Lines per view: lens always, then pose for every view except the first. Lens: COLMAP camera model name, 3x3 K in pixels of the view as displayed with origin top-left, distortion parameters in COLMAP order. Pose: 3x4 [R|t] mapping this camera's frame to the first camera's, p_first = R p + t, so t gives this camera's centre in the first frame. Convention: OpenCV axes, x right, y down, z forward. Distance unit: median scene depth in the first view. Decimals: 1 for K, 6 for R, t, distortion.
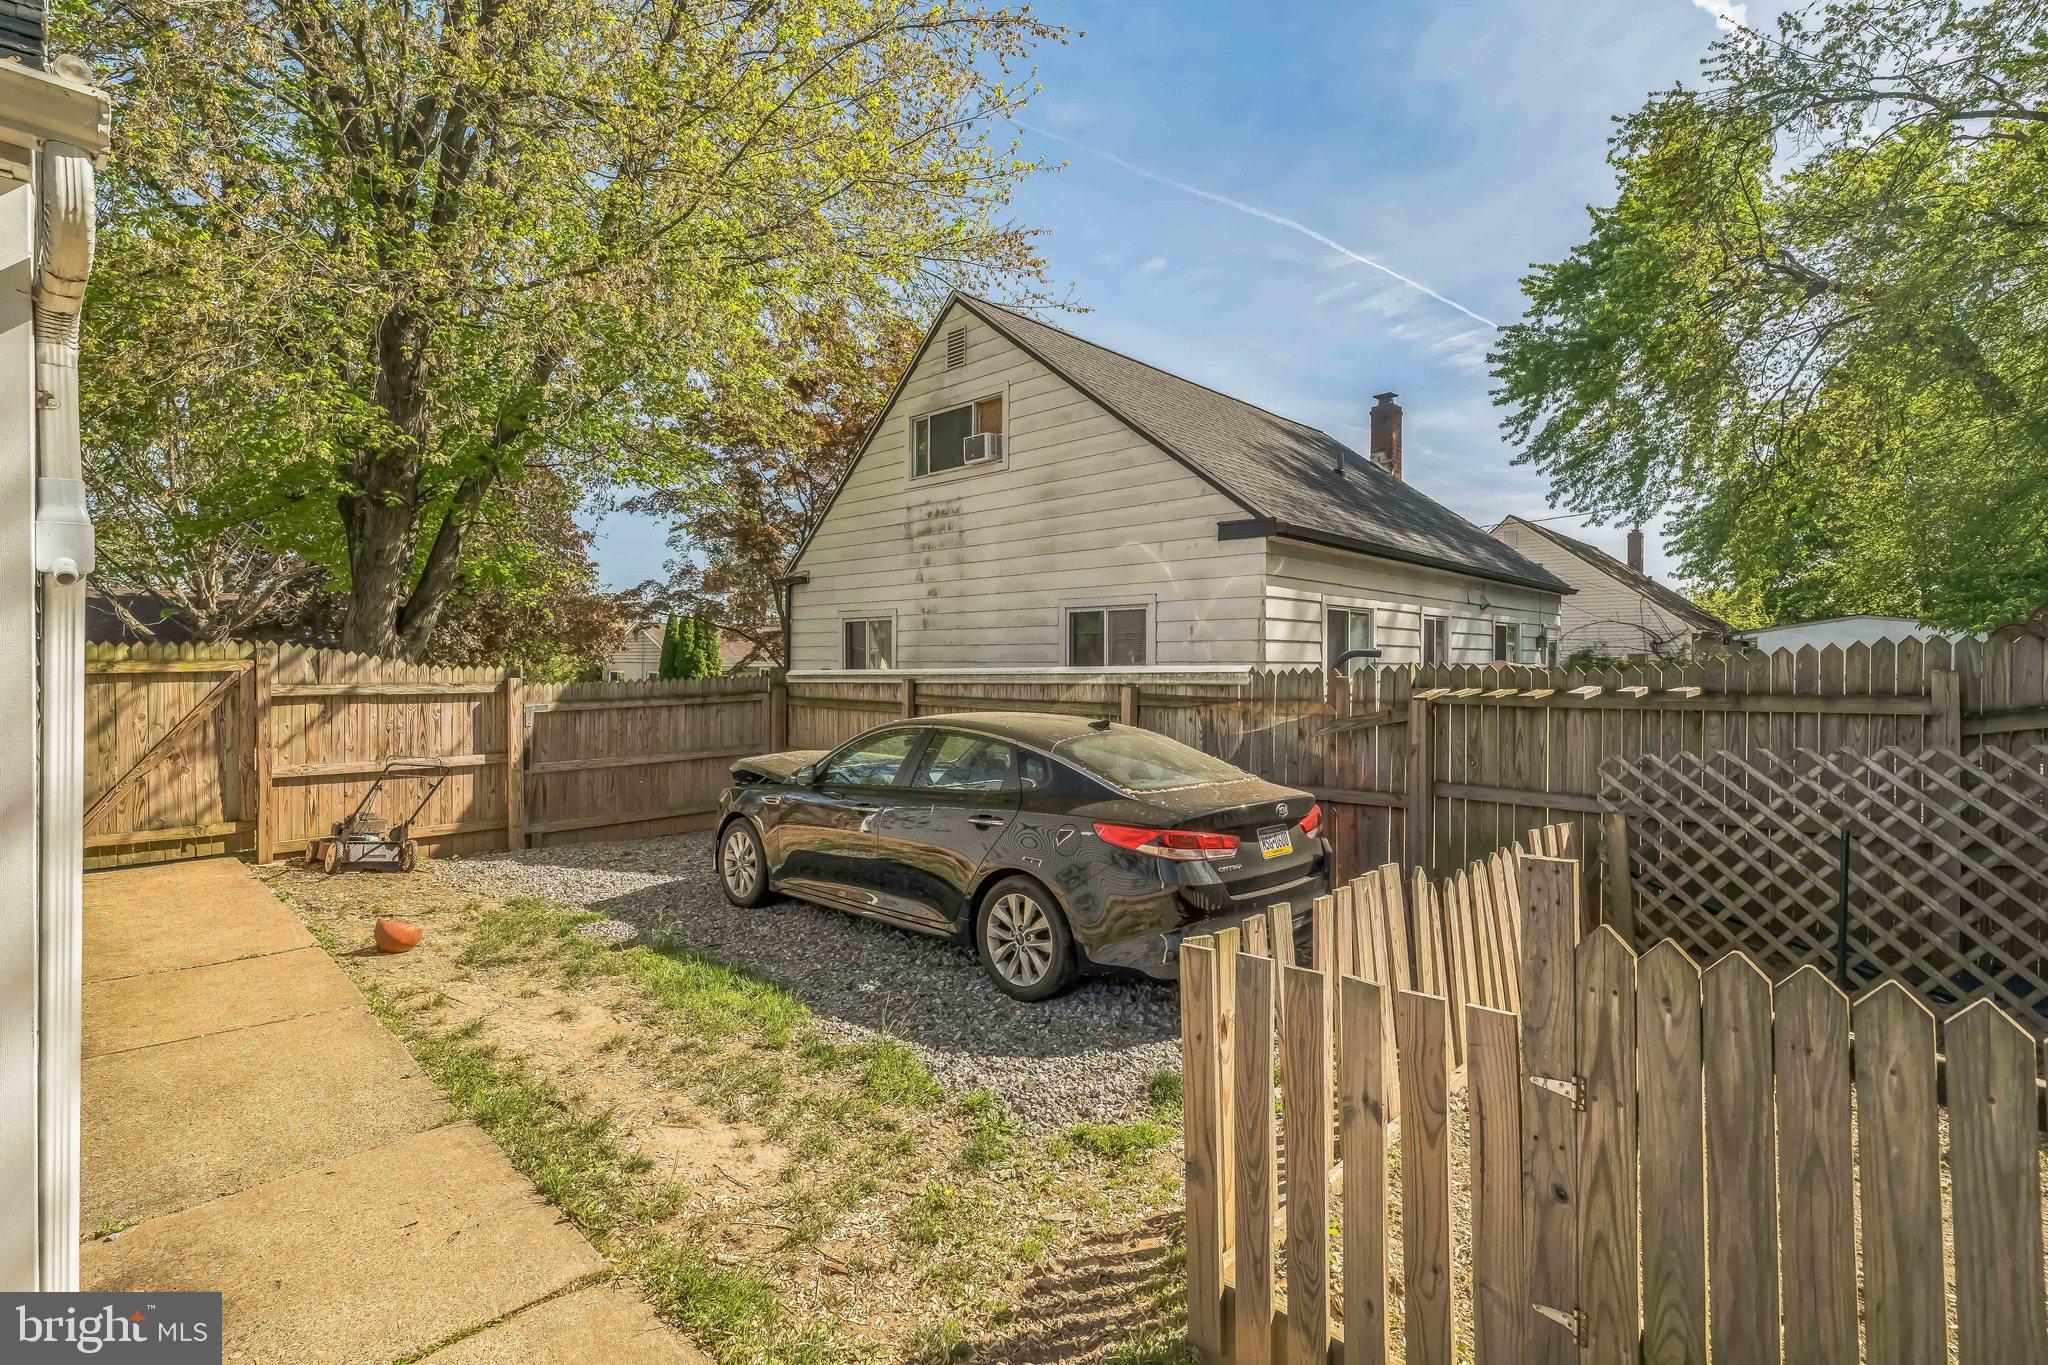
lens RADIAL K [[926.3, 0, 1022.5], [0, 926.3, 656.4], [0, 0, 1]] dist [0.022328, 0.000235]
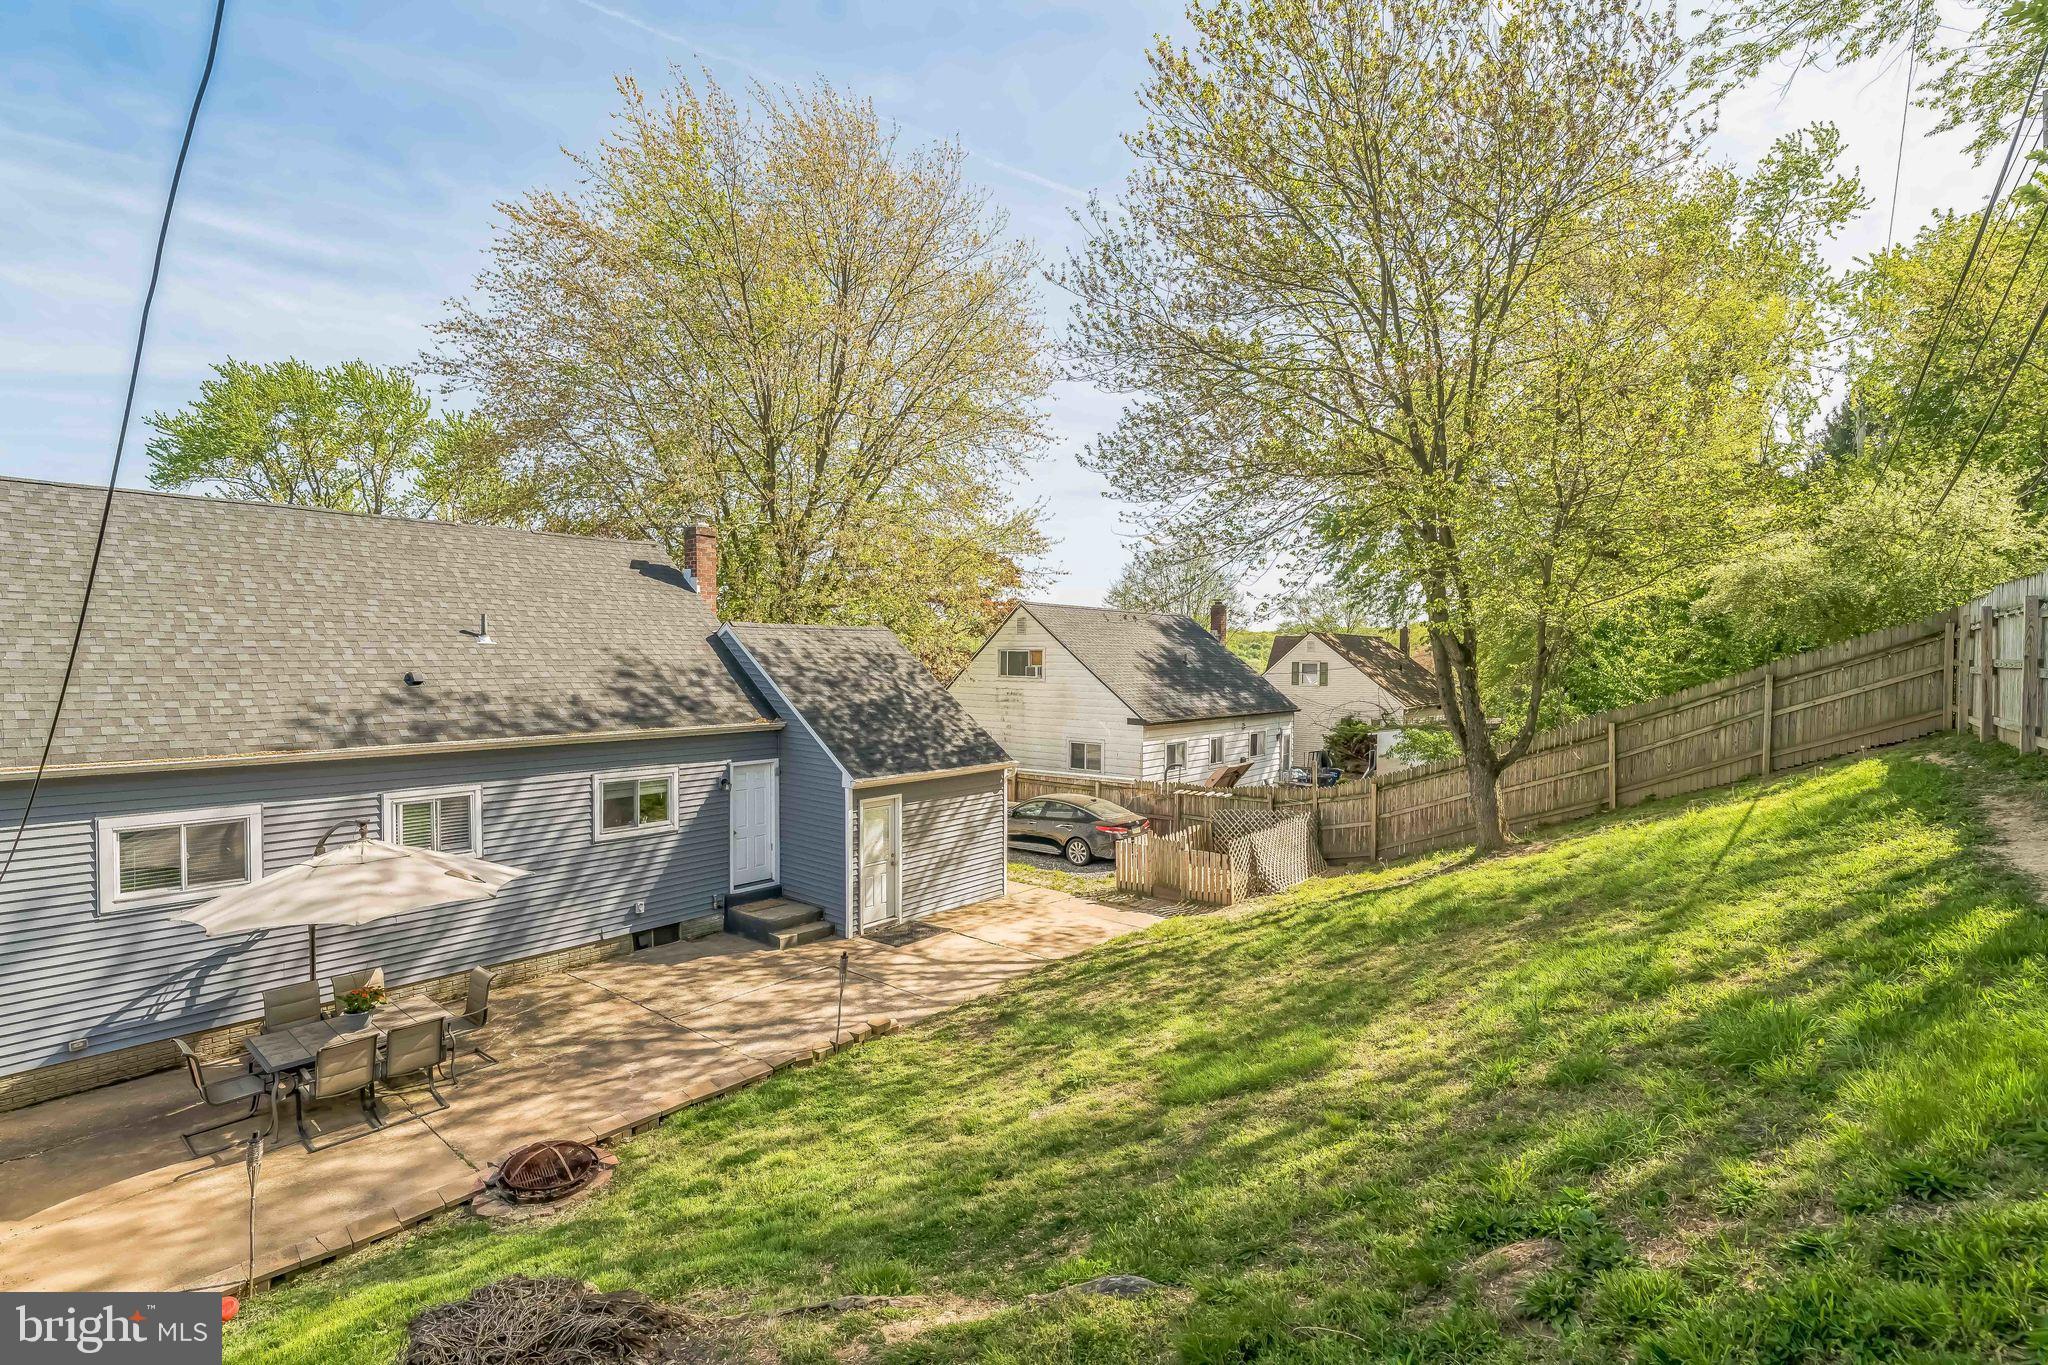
lens RADIAL K [[955.4, 0, 1011.8], [0, 955.4, 705.0], [0, 0, 1]] dist [-0.007703, 0.000681]
pose [[0.997919, -0.000633, 0.064484, -0.241663], [-0.003468, 0.997978, 0.063465, -0.271476], [-0.064394, -0.063557, 0.995899, -1.380260]]
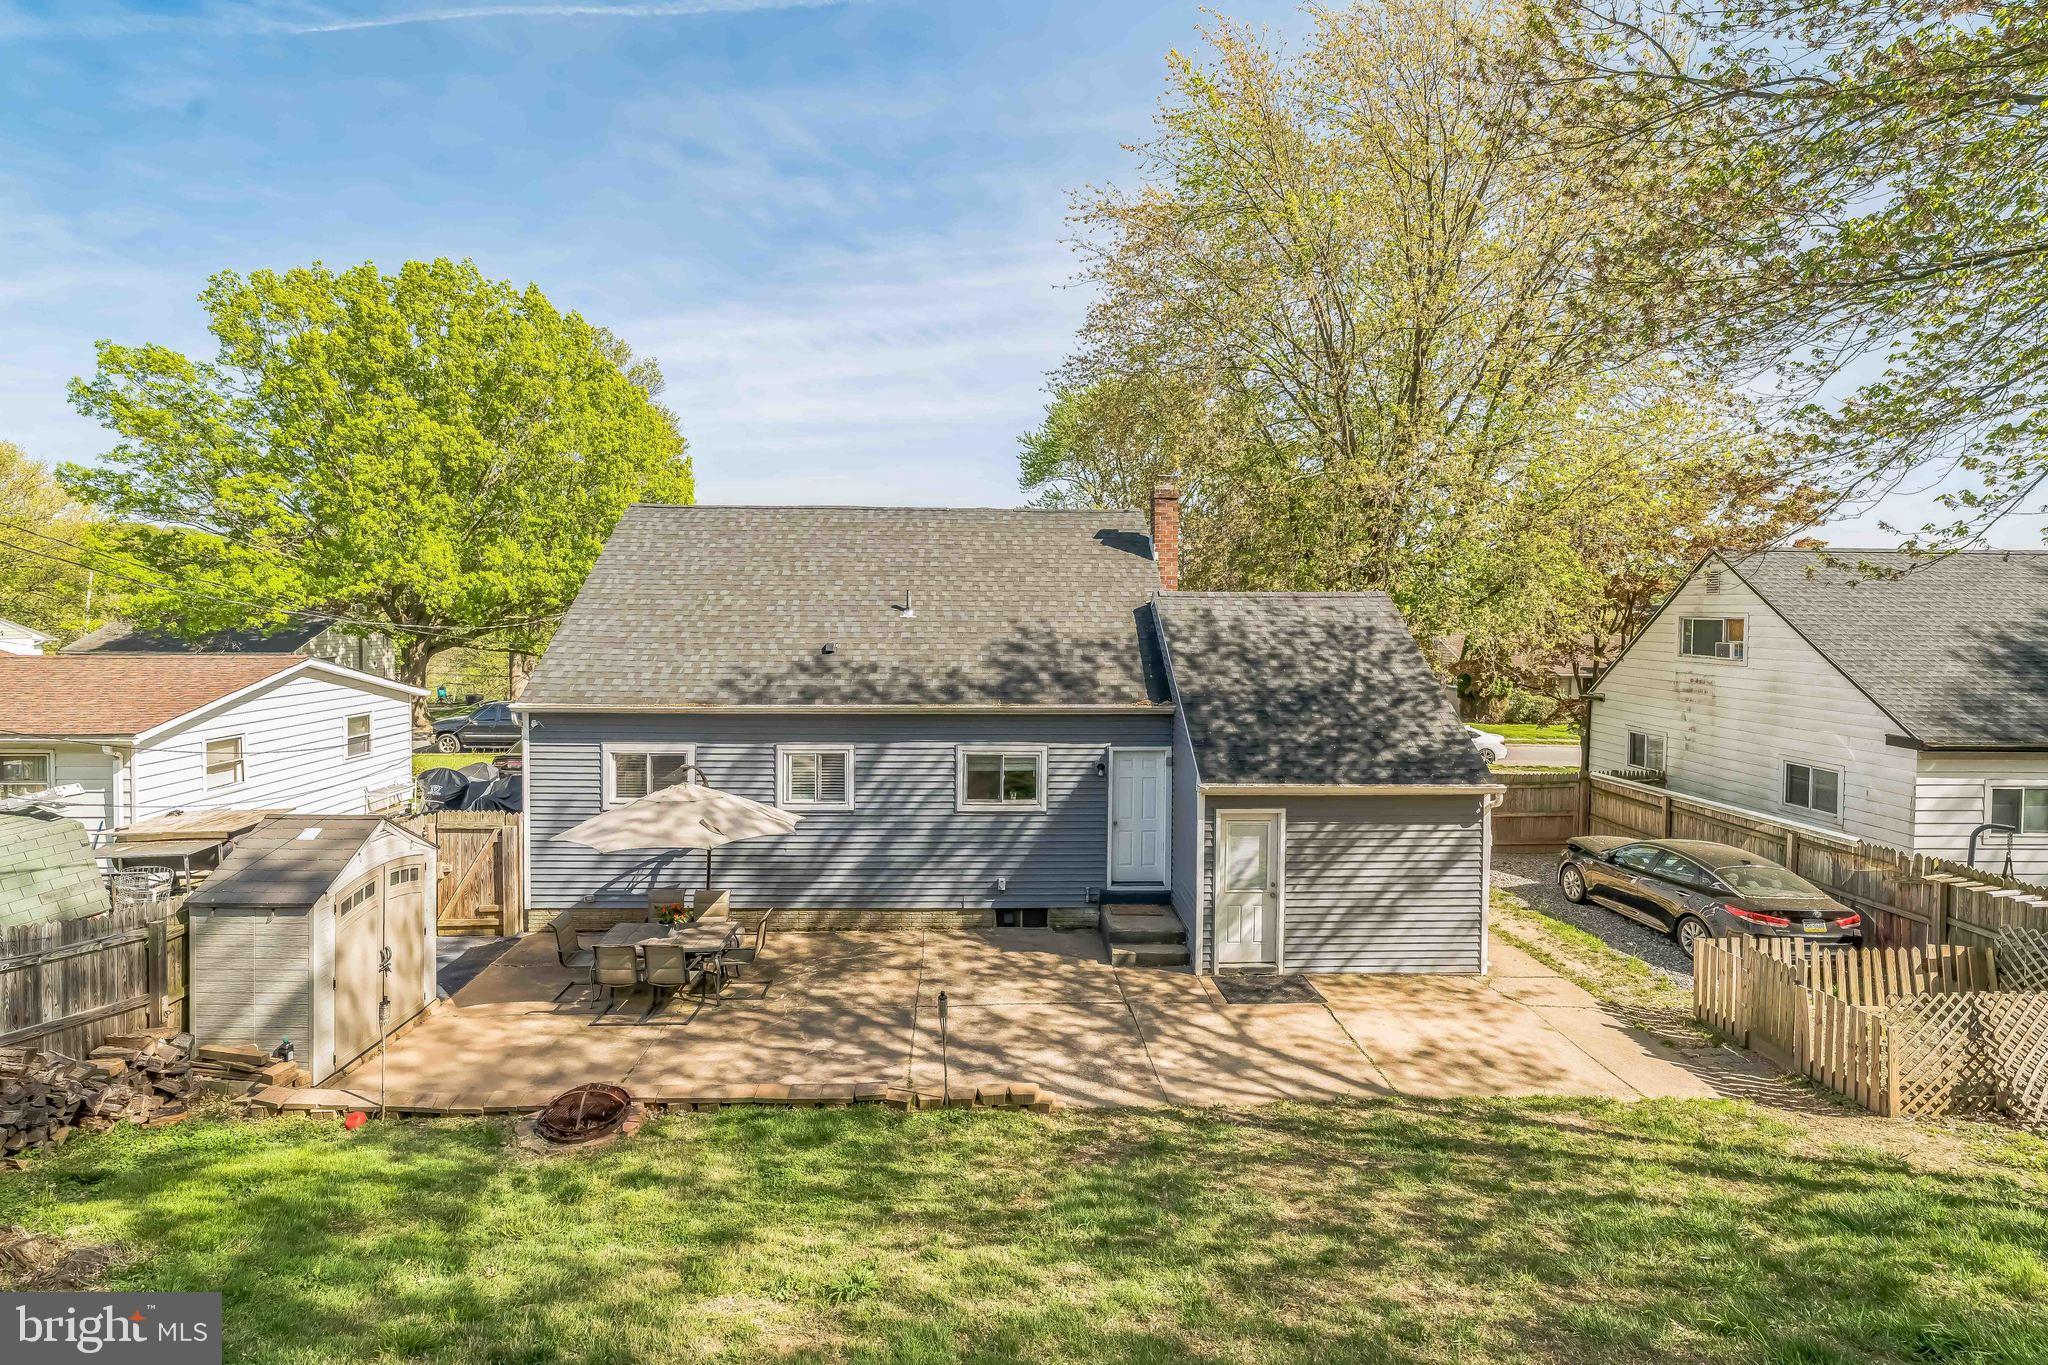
lens RADIAL K [[960.1, 0, 1002.9], [0, 960.1, 631.3], [0, 0, 1]] dist [-0.005130, 0.000275]
pose [[0.711200, 0.018035, -0.702758, 0.212605], [0.005617, 0.999493, 0.031335, -0.291929], [0.702967, -0.026233, 0.710738, -1.002562]]
